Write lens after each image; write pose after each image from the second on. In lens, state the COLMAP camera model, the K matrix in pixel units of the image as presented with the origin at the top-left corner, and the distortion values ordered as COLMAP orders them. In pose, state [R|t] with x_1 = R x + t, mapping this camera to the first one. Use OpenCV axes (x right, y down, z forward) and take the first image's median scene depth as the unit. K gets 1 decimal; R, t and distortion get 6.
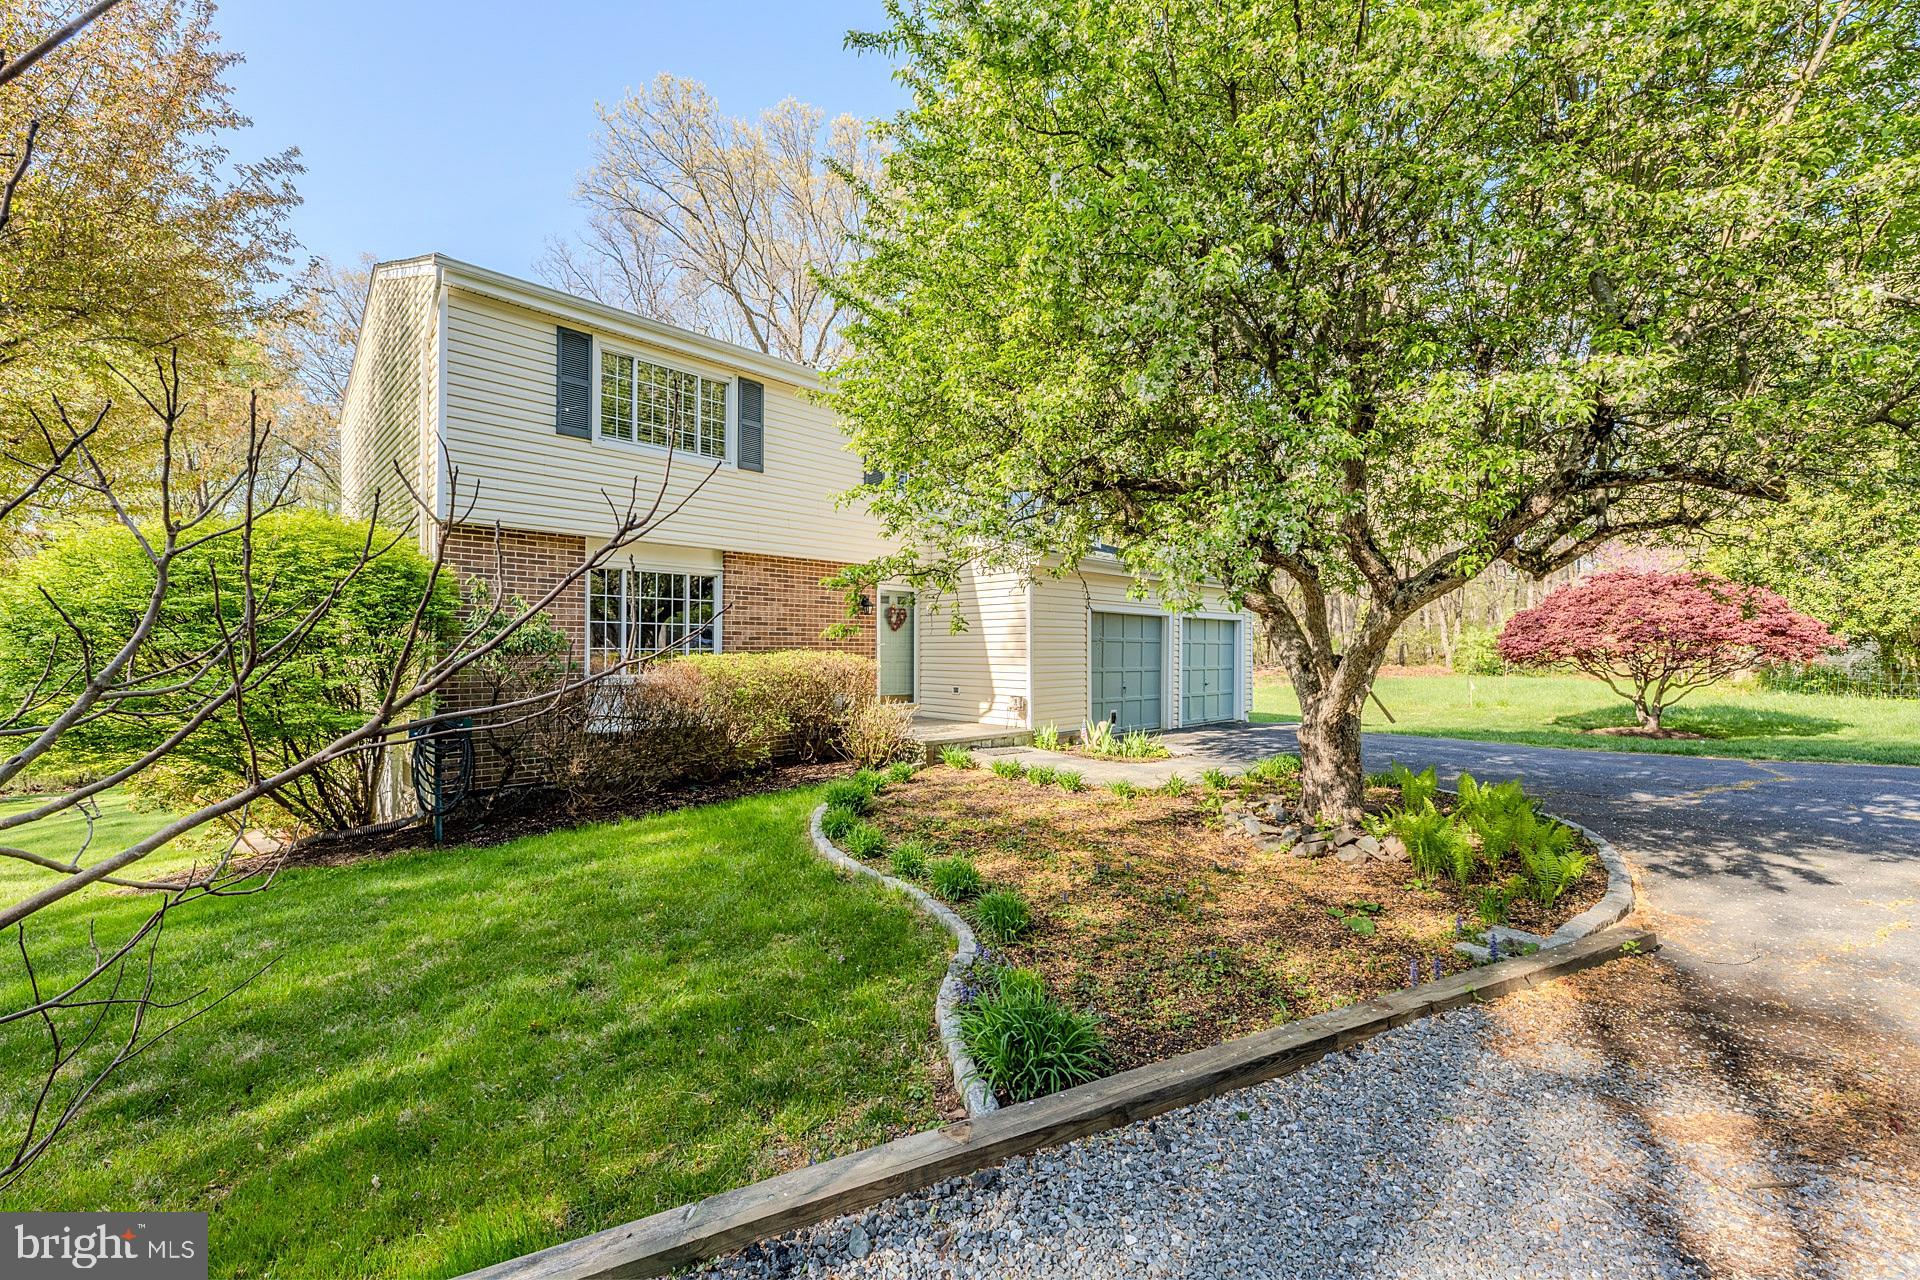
lens RADIAL K [[770.2, 0, 957.8], [0, 770.2, 648.2], [0, 0, 1]] dist [0.000396, 0.000031]
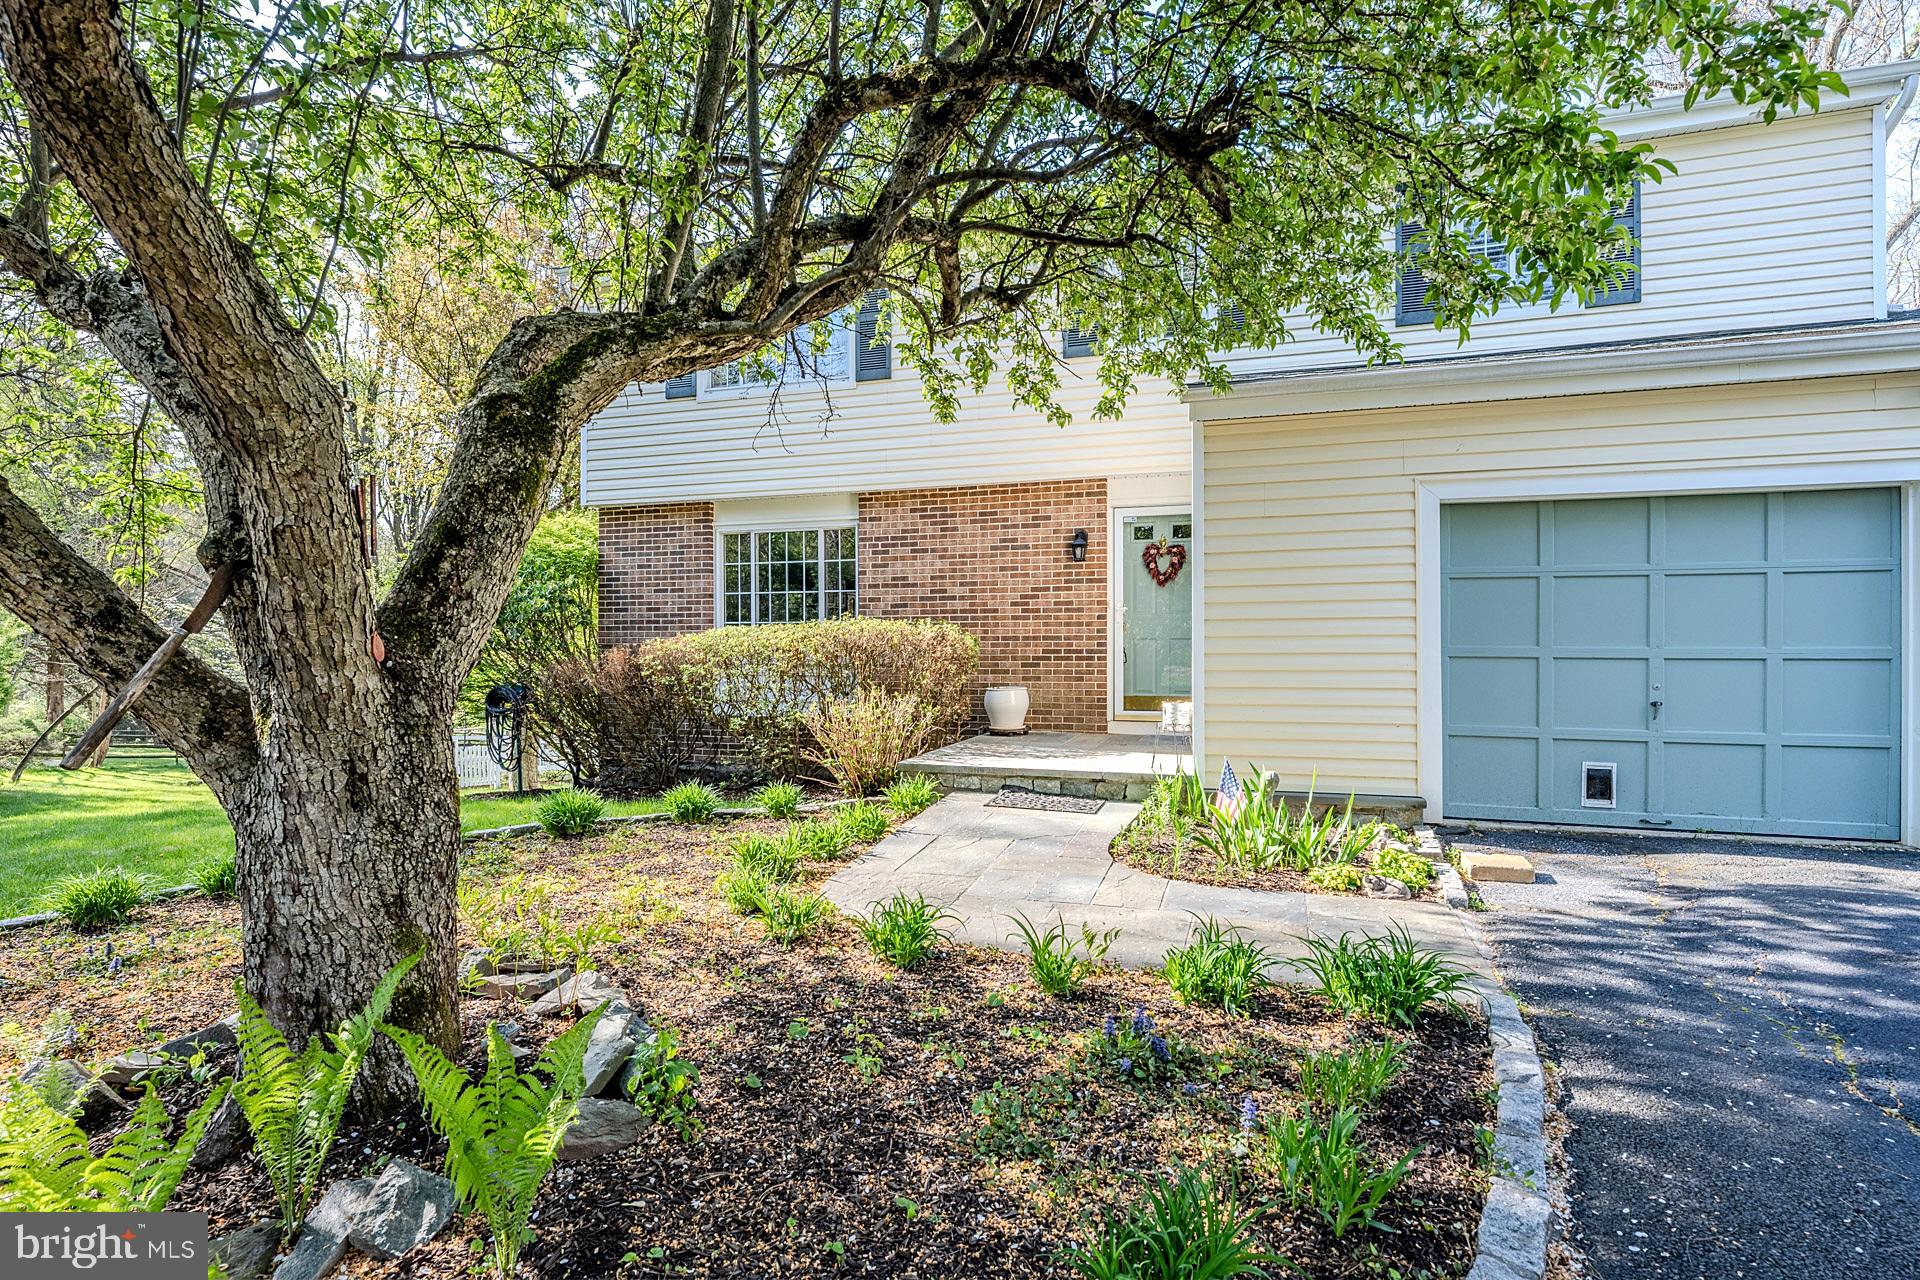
lens RADIAL K [[937.4, 0, 961.5], [0, 937.4, 648.4], [0, 0, 1]] dist [-0.000421, 0.000097]
pose [[0.485688, -0.006065, -0.874111, 0.559161], [0.008161, 0.999964, -0.002403, 0.031333], [0.874094, -0.005967, 0.485720, 0.630778]]
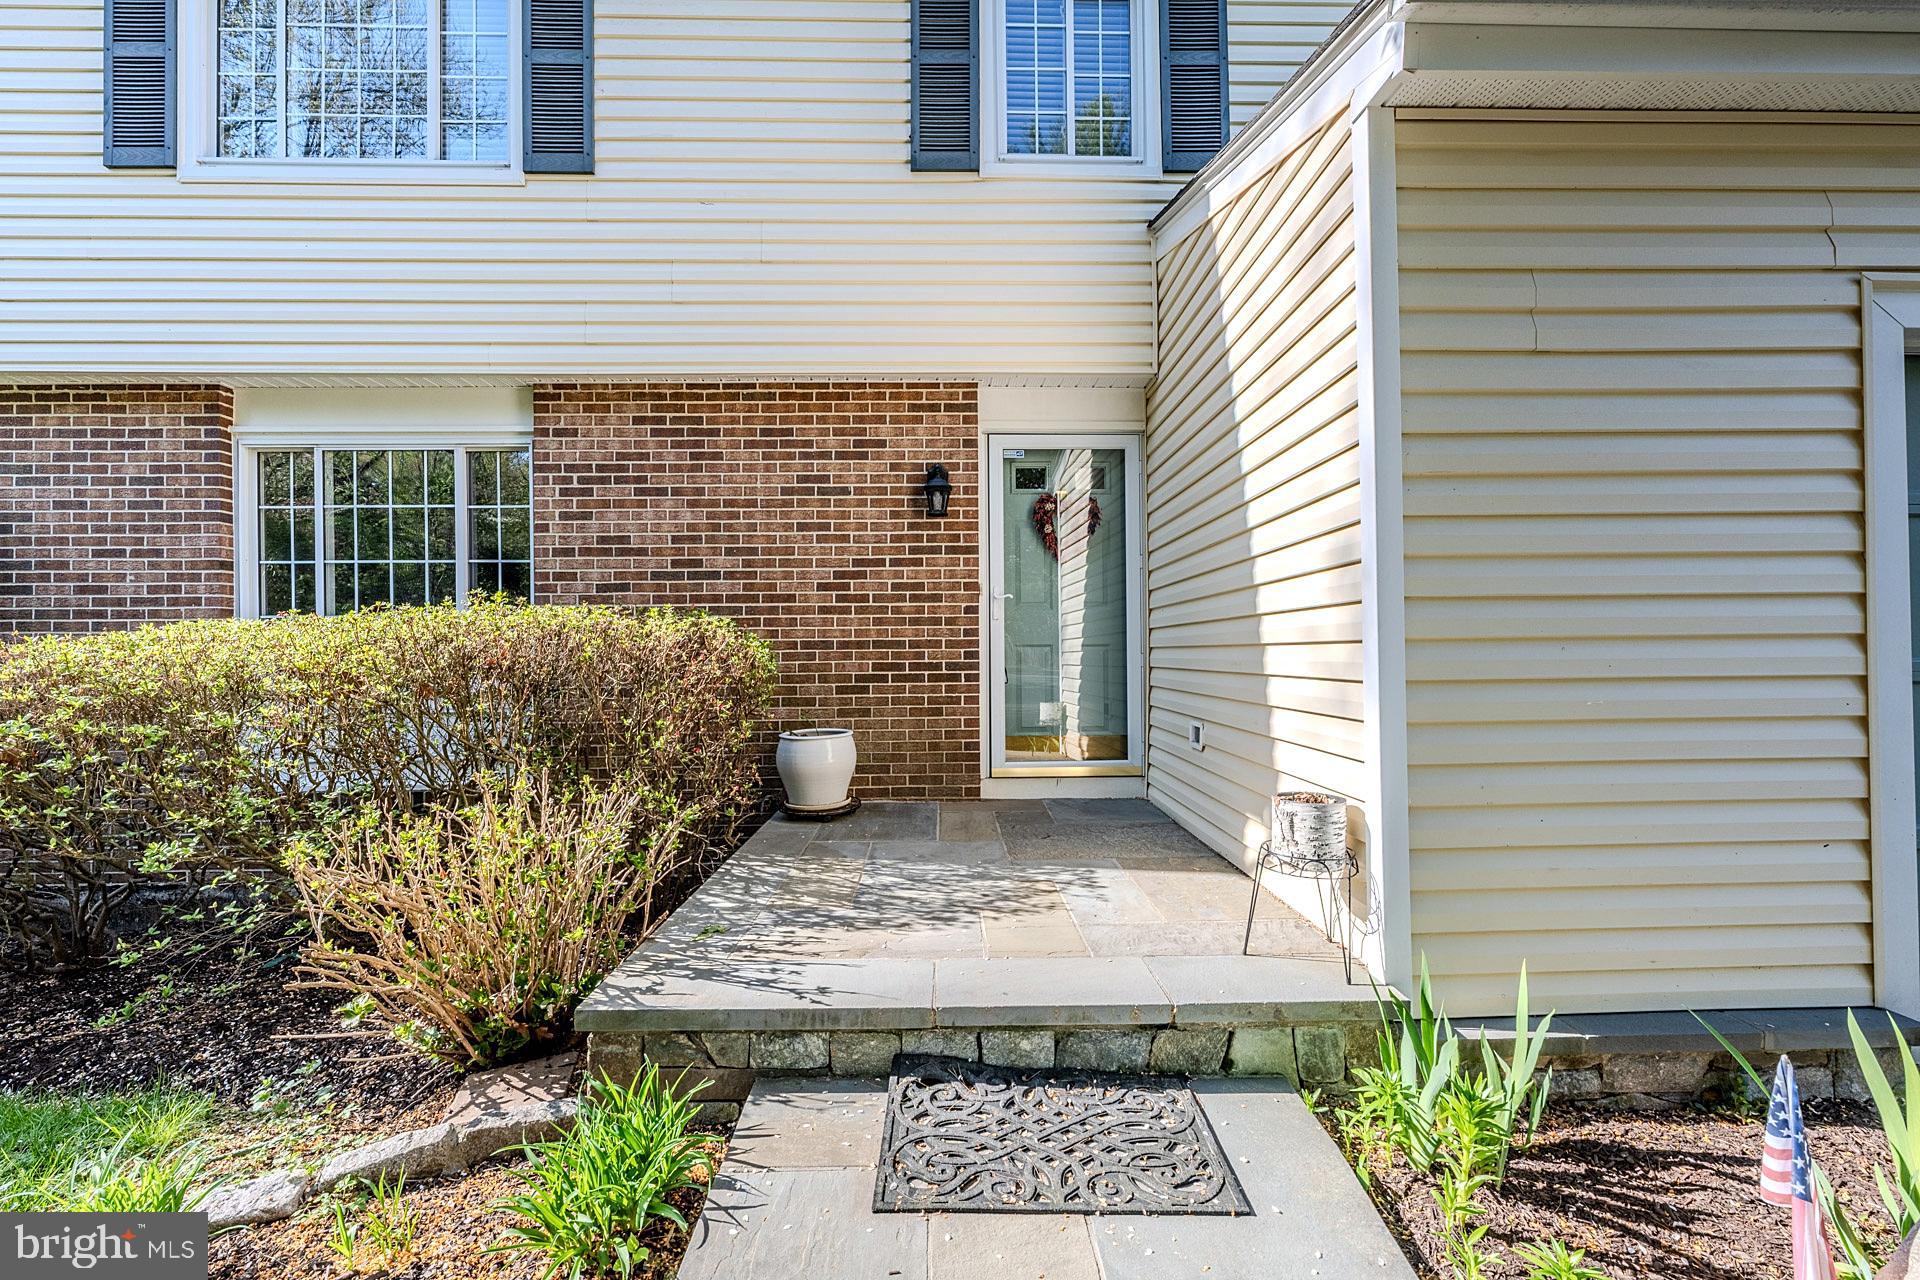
lens RADIAL K [[770.2, 0, 957.8], [0, 770.2, 648.2], [0, 0, 1]] dist [0.000396, 0.000031]
pose [[0.740467, -0.012224, -0.671982, 0.156982], [0.013707, 0.999901, -0.003085, 0.024301], [0.671953, -0.006926, 0.740561, 0.834813]]
